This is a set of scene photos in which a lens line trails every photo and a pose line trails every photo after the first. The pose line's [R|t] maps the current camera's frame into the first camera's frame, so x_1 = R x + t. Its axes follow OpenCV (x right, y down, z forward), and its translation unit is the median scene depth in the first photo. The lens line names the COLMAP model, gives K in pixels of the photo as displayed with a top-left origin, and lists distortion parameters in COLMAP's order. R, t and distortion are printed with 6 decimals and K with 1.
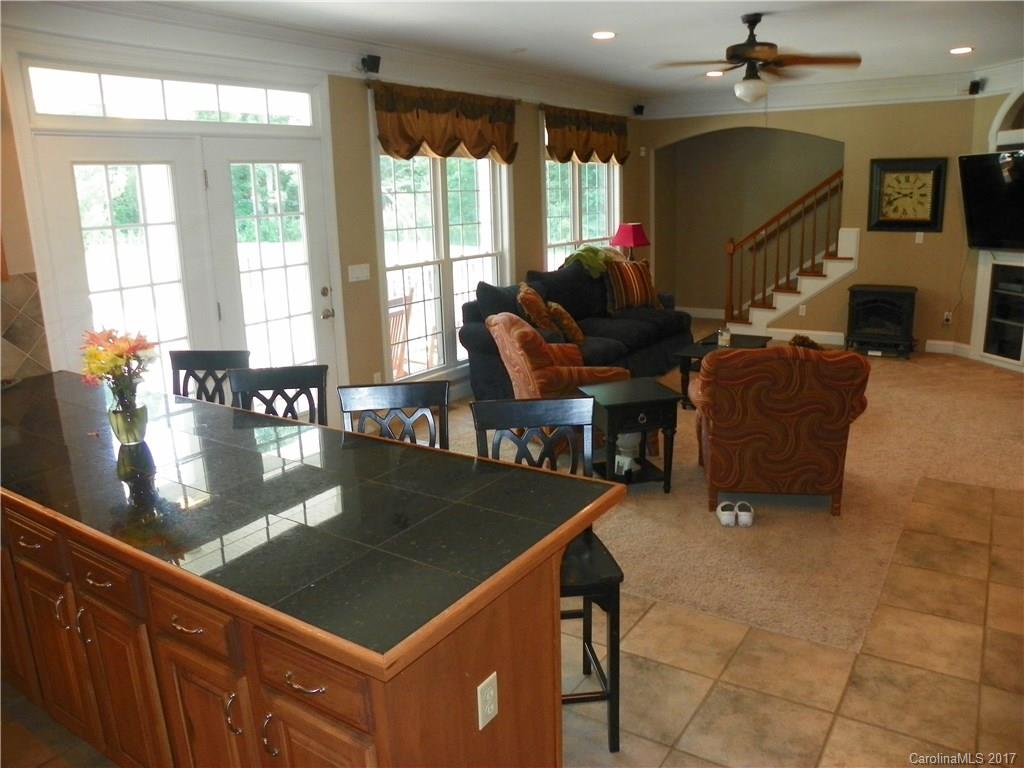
lens RADIAL K [[770.4, 0, 516.6], [0, 770.4, 382.0], [0, 0, 1]] dist [-0.138575, 0.076192]
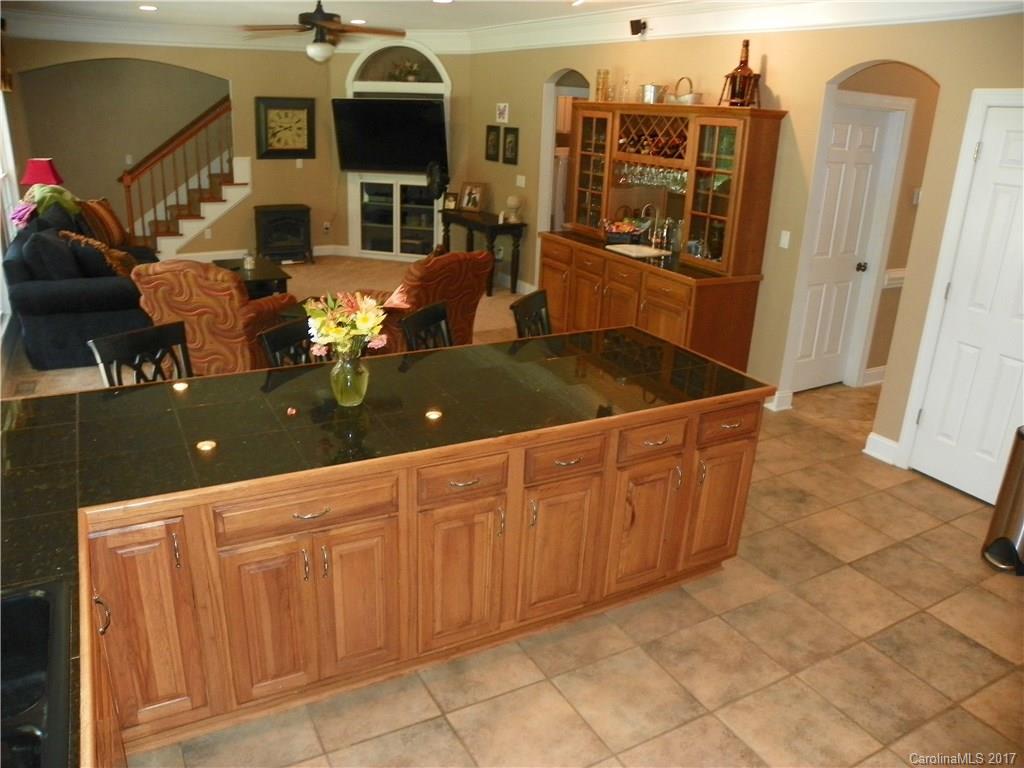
lens RADIAL K [[770.4, 0, 512.8], [0, 770.4, 378.3], [0, 0, 1]] dist [-0.138575, 0.076192]
pose [[0.469083, -0.247923, 0.847641, -0.515005], [0.155080, 0.967999, 0.197304, -0.050589], [-0.869432, 0.038901, 0.492519, 0.111546]]
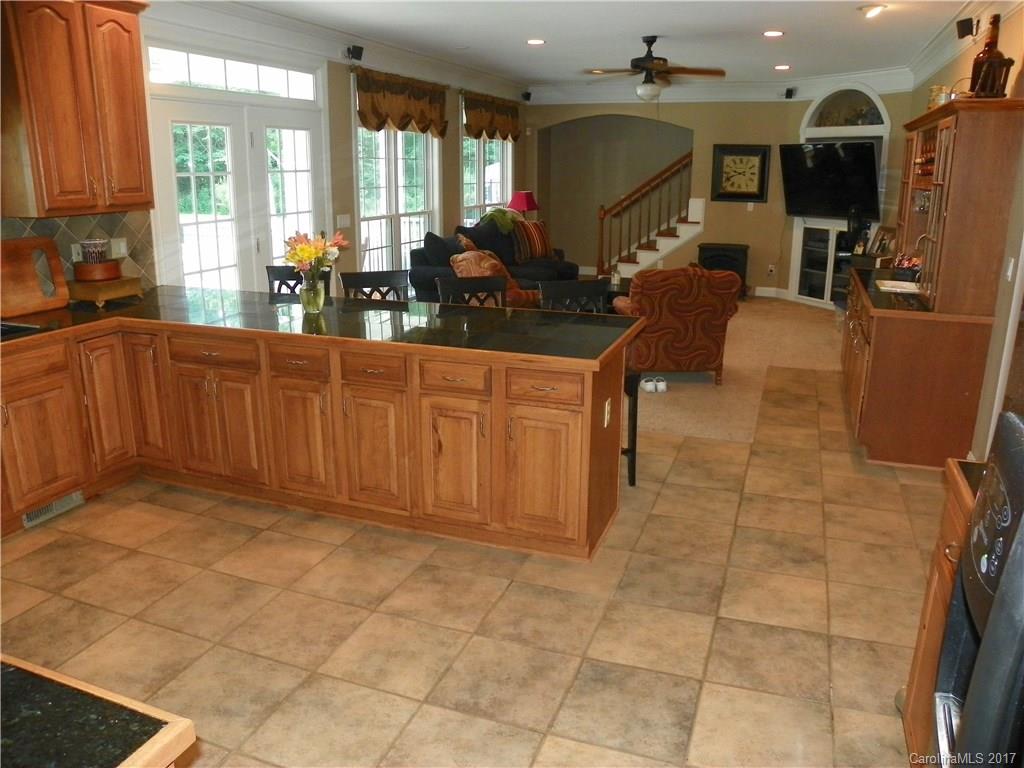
lens RADIAL K [[770.4, 0, 512.4], [0, 770.4, 379.7], [0, 0, 1]] dist [-0.138575, 0.076192]
pose [[0.974848, -0.025120, 0.221451, -0.185162], [0.019433, 0.999424, 0.027822, 0.071870], [-0.222022, -0.022818, 0.974775, -0.228457]]
